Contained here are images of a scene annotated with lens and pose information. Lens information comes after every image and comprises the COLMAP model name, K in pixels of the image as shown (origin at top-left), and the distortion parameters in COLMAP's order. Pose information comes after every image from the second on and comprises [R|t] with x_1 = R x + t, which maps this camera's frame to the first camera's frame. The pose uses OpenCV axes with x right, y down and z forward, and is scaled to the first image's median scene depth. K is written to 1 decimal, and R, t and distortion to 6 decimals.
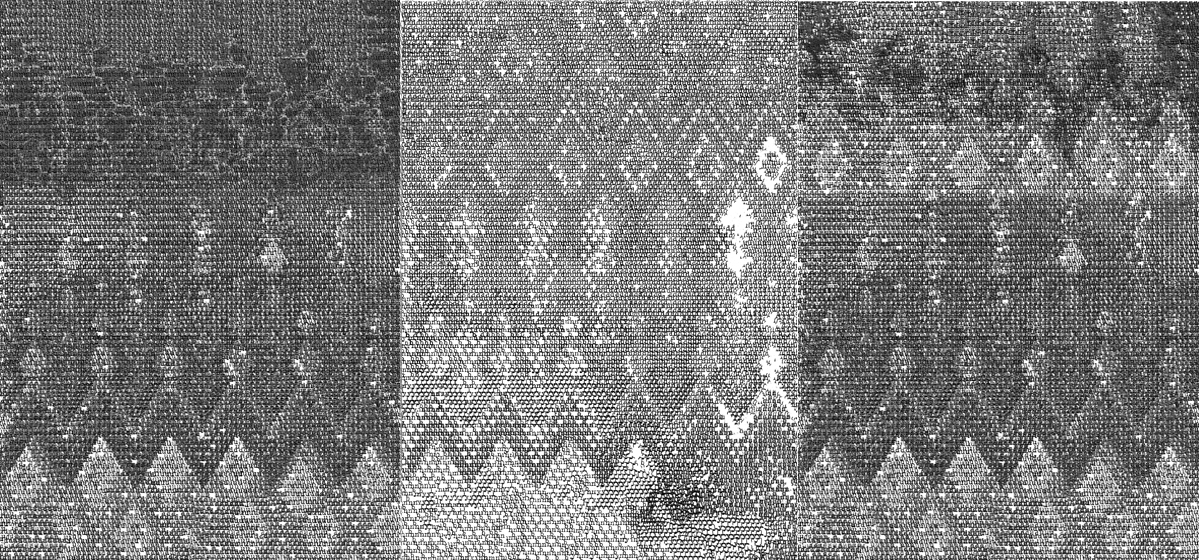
lens RADIAL K [[954.1, 0, 601.5], [0, 954.1, 283.0], [0, 0, 1]] dist [0.013745, -0.021780]
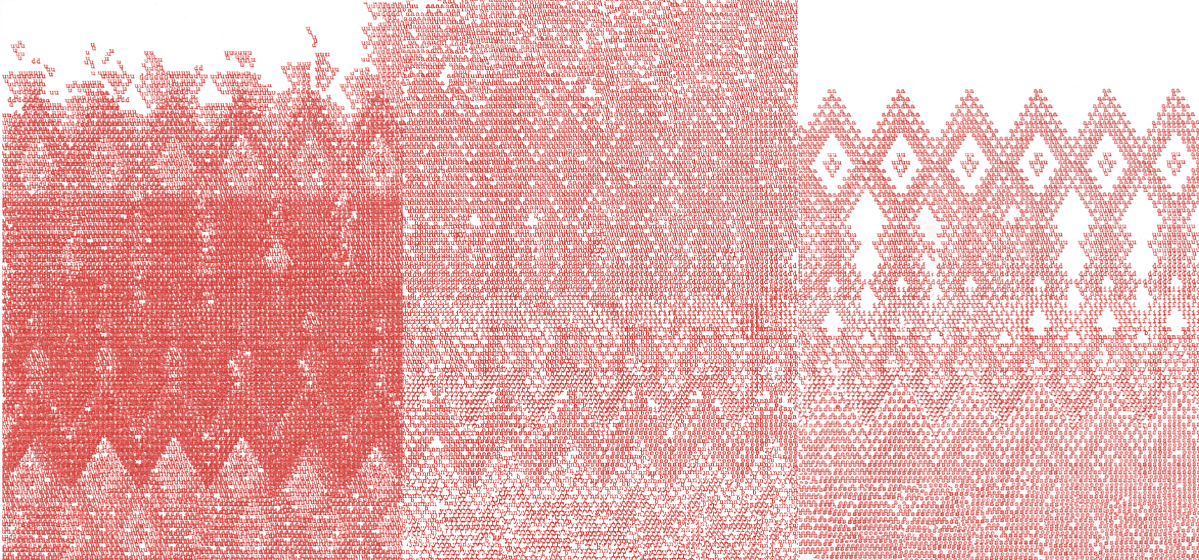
lens RADIAL K [[954.1, 0, 600.4], [0, 954.1, 283.6], [0, 0, 1]] dist [0.013745, -0.021780]
pose [[0.999978, -0.001507, -0.006450, 0.837168], [0.001510, 0.999999, 0.000430, 0.000438], [0.006449, -0.000439, 0.999979, 0.001253]]
